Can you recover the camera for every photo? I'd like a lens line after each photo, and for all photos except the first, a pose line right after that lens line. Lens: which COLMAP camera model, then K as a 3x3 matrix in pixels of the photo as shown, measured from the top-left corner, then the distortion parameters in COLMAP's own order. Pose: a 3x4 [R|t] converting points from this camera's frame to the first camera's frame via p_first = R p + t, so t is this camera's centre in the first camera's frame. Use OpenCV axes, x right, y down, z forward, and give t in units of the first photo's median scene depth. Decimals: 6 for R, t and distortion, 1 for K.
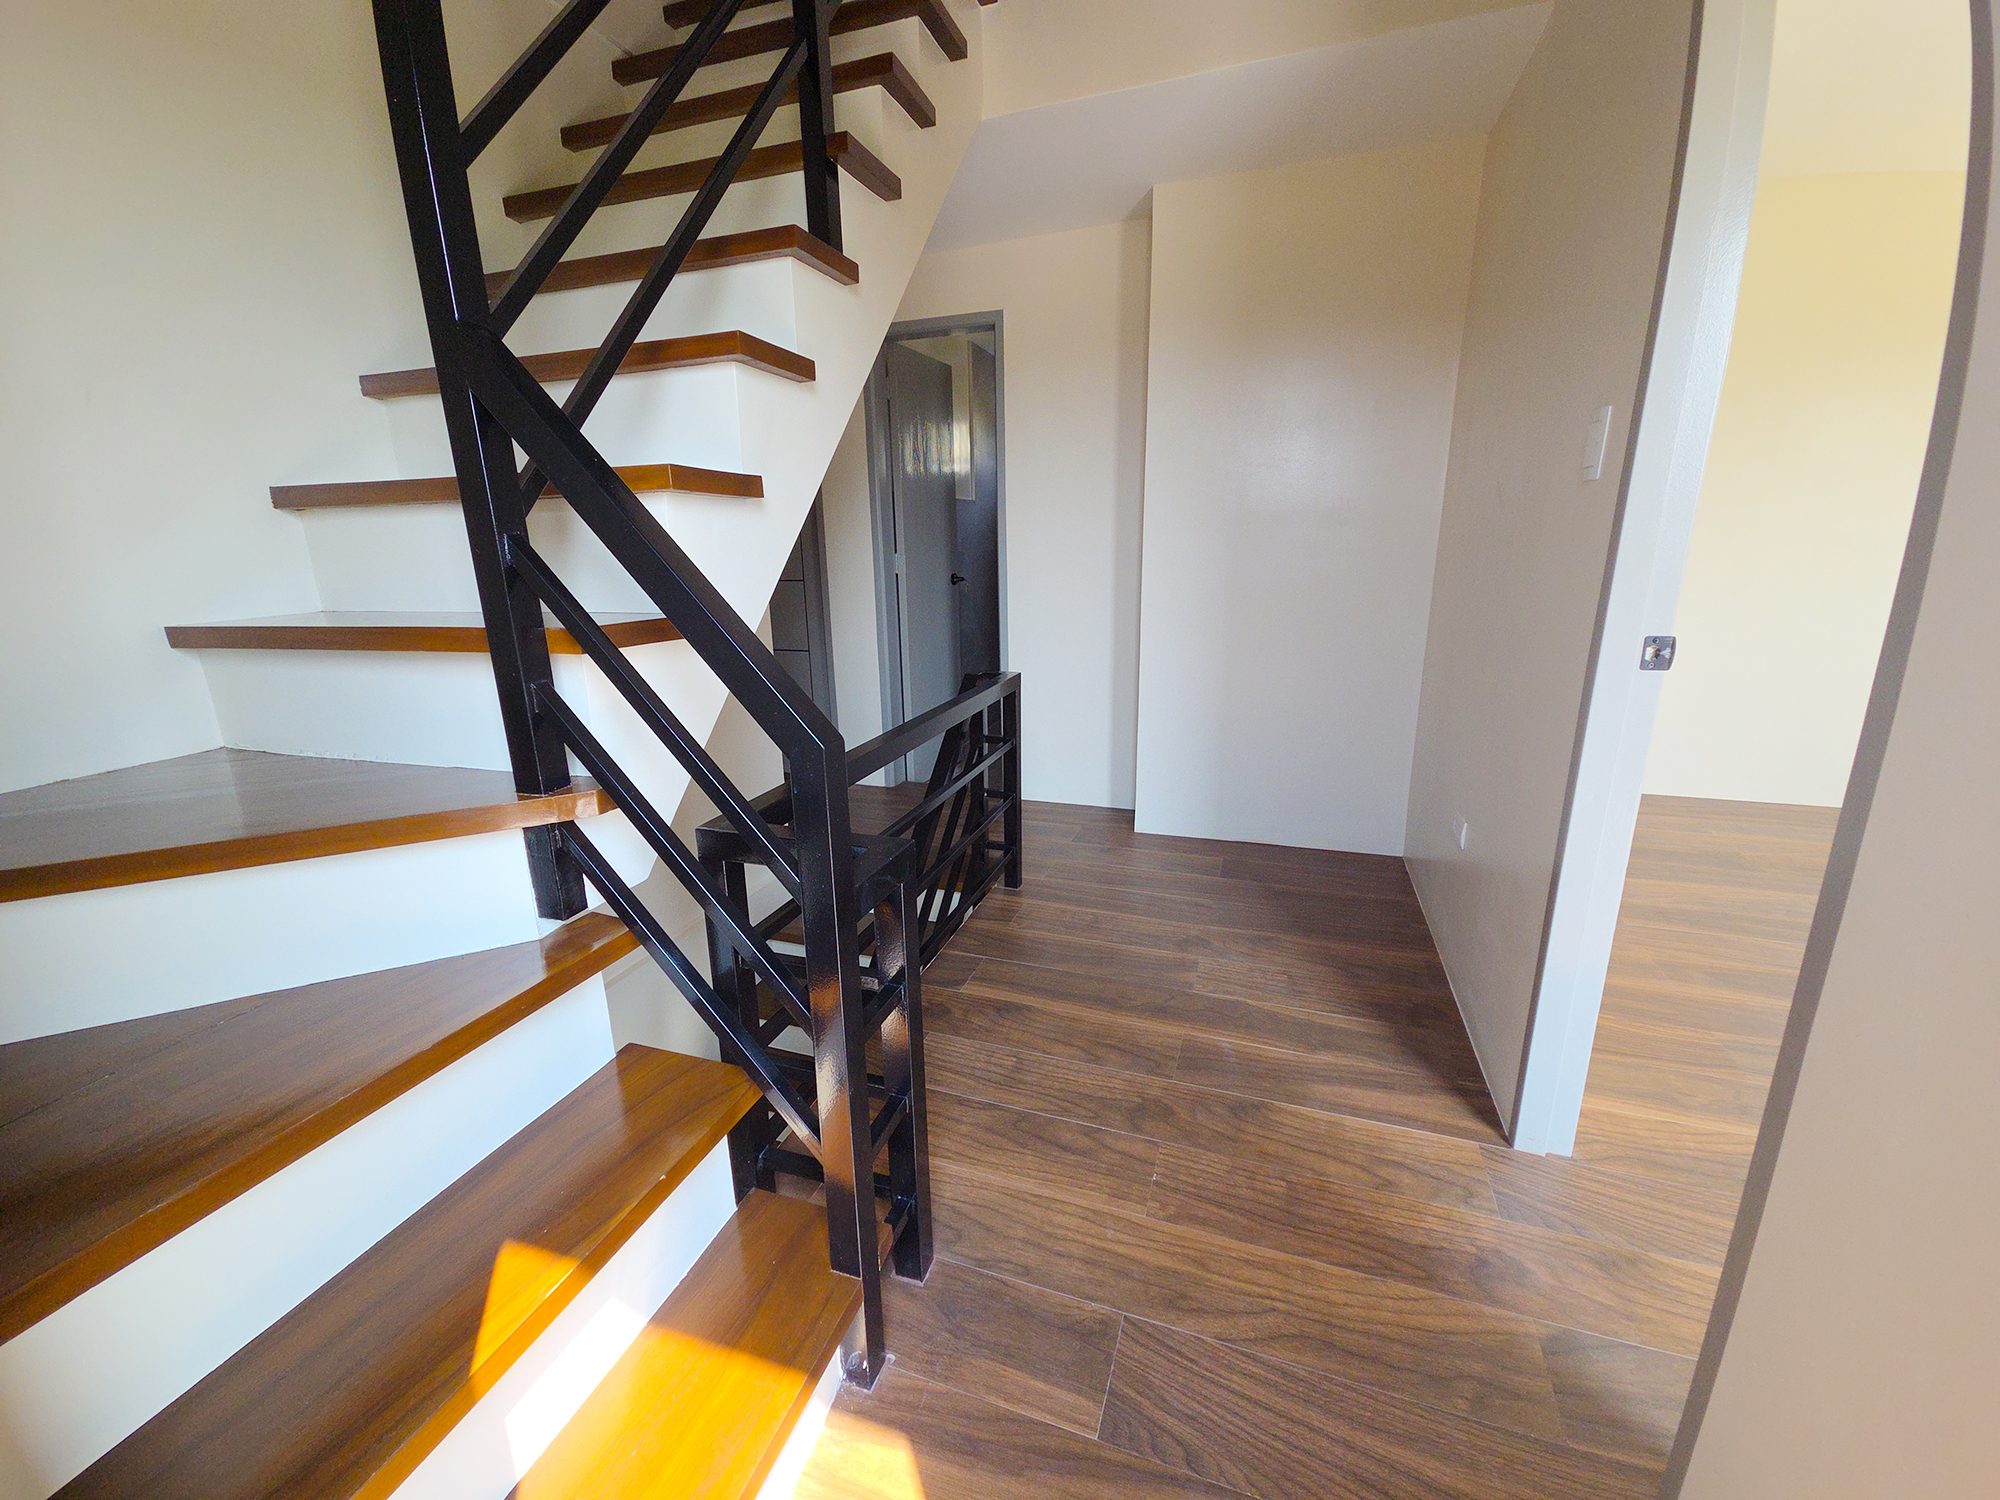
lens RADIAL K [[824.9, 0, 960.9], [0, 824.9, 751.2], [0, 0, 1]] dist [0.000953, 0.049411]
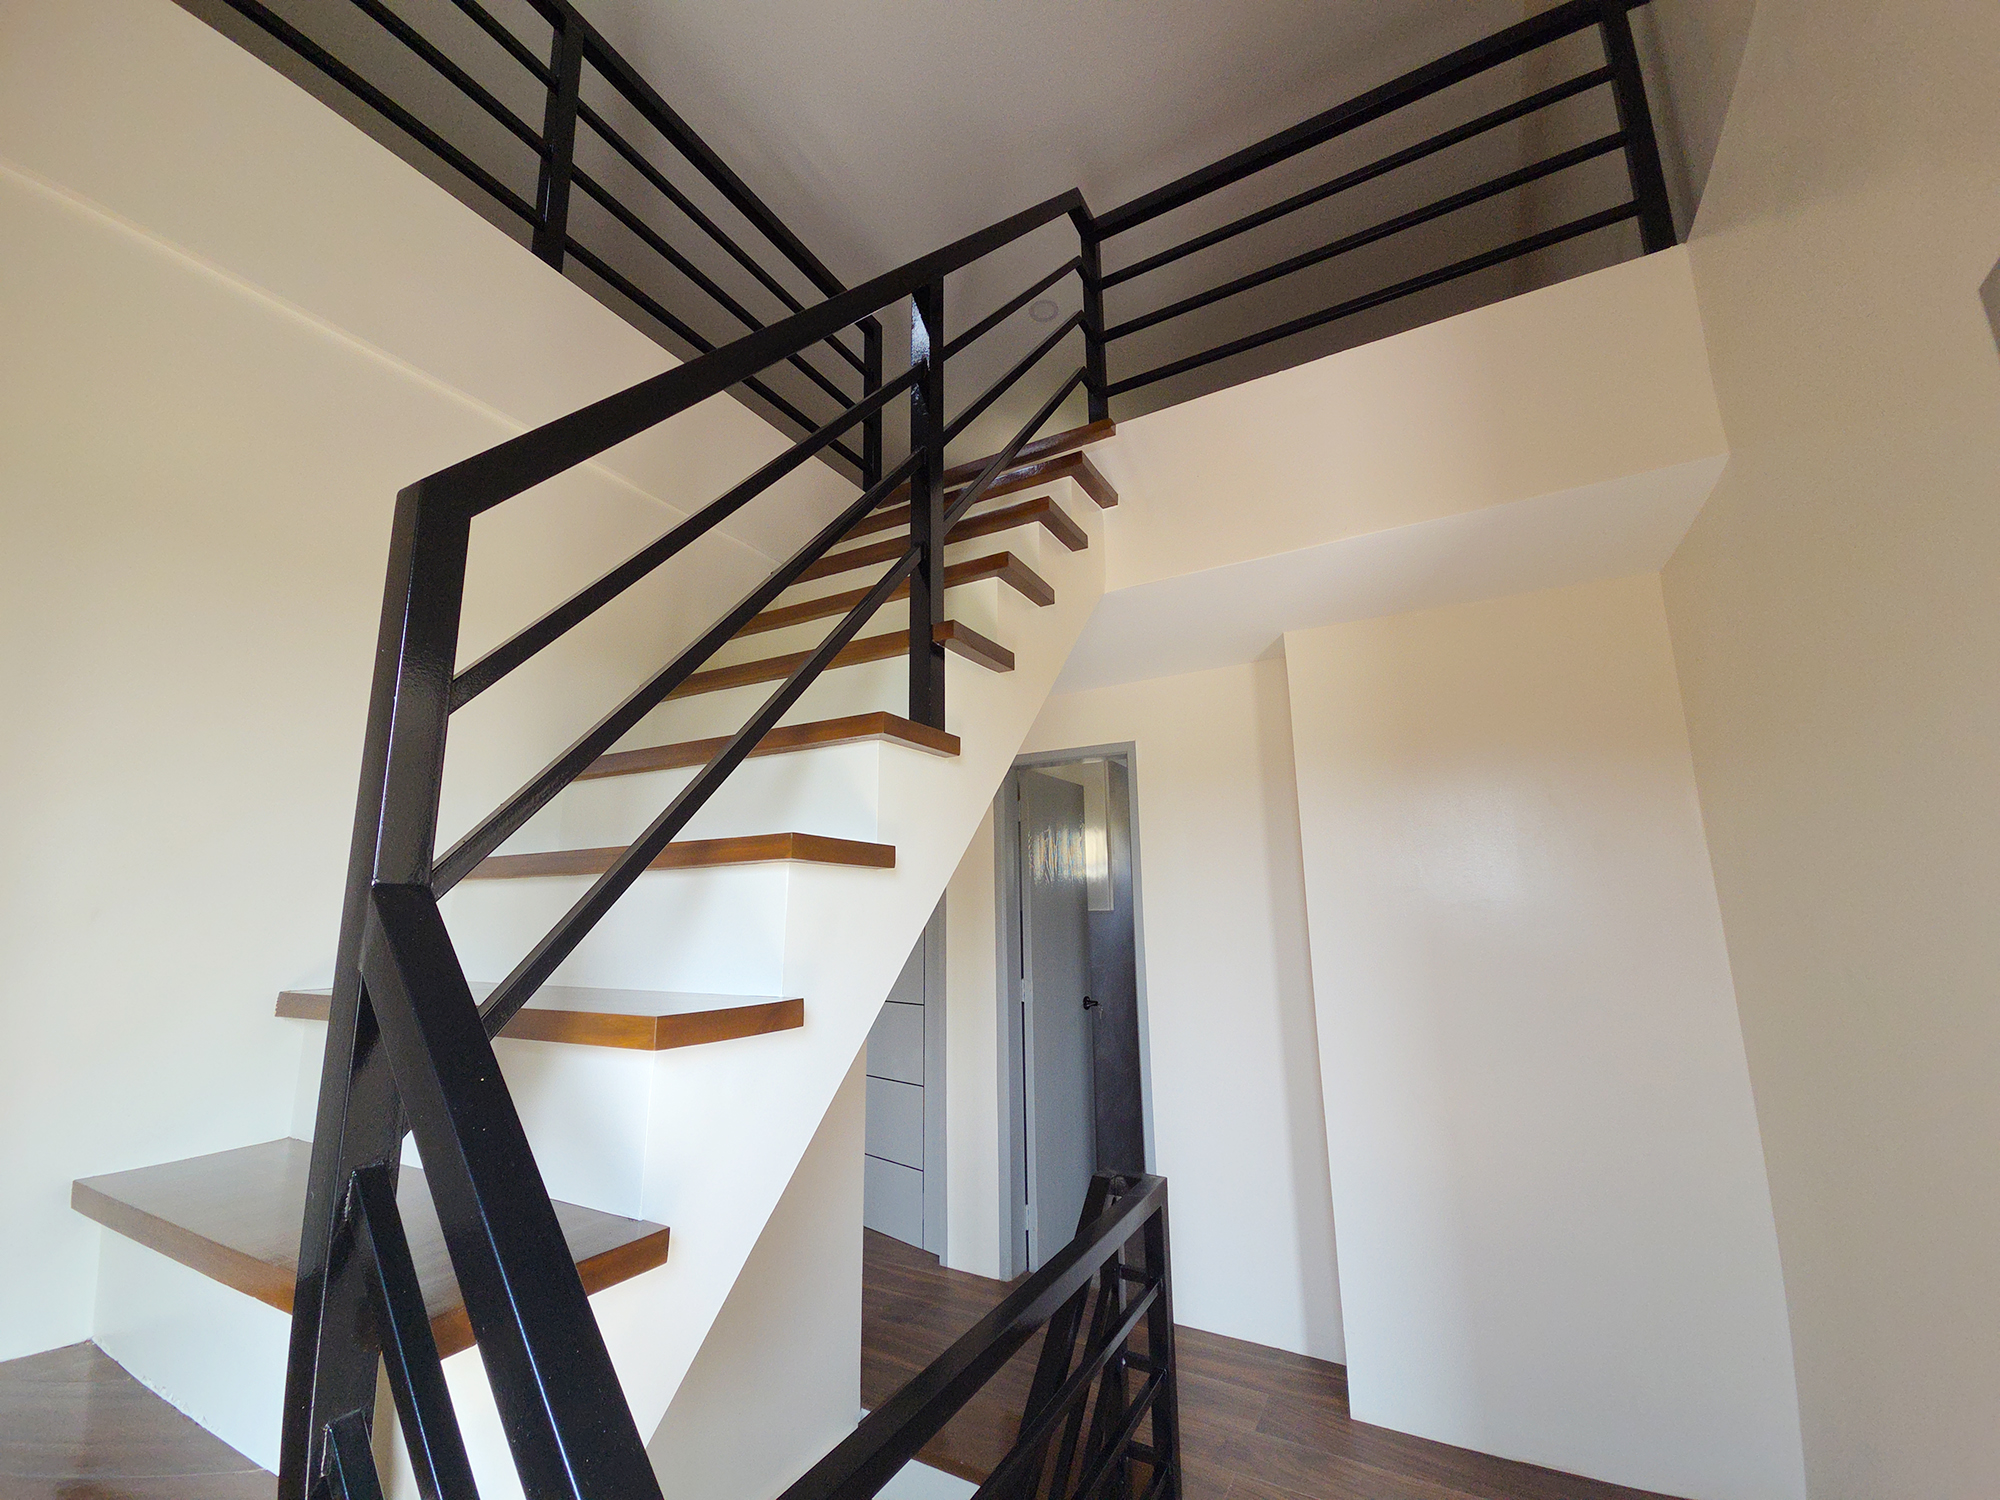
lens RADIAL K [[854.5, 0, 1005.6], [0, 854.5, 745.8], [0, 0, 1]] dist [-0.000296, -0.000213]
pose [[0.993861, -0.008904, -0.110276, 0.012238], [-0.039374, 0.903031, -0.427766, -0.109292], [0.103392, 0.429482, 0.897137, 0.110893]]
